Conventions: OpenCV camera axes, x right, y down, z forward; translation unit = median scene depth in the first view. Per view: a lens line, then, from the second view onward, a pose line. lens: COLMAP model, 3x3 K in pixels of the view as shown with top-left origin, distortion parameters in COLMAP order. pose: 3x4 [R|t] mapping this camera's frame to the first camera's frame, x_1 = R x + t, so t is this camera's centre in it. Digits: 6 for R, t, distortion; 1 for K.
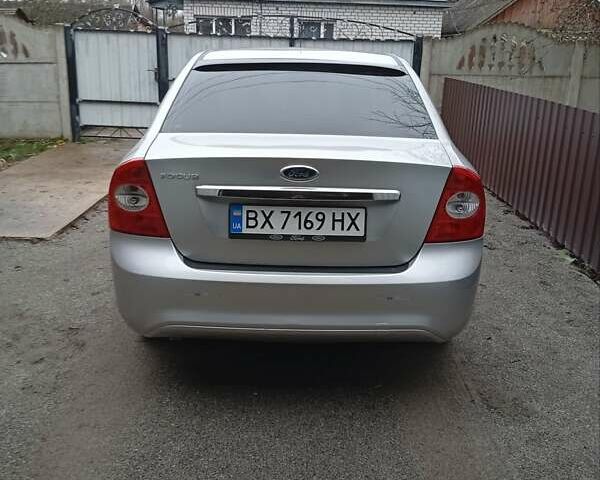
lens RADIAL K [[645.9, 0, 300.5], [0, 645.9, 253.6], [0, 0, 1]] dist [0.165721, -0.339837]
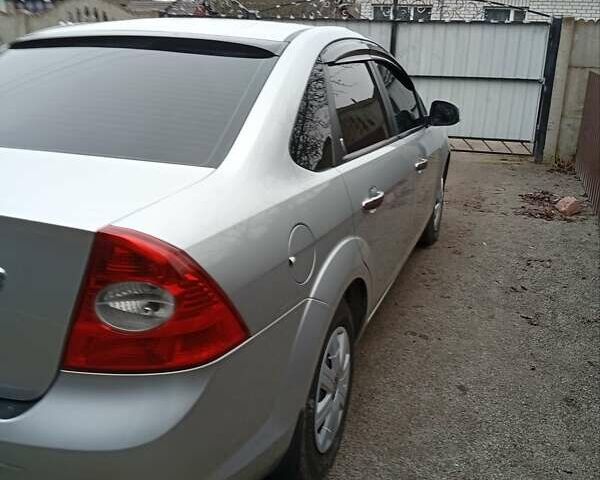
lens RADIAL K [[645.9, 0, 300.5], [0, 645.9, 253.6], [0, 0, 1]] dist [0.165721, -0.339837]
pose [[0.945662, 0.101657, -0.308850, 0.162250], [-0.099492, 0.994777, 0.022797, -0.043093], [0.309555, 0.009170, 0.950837, 0.174626]]
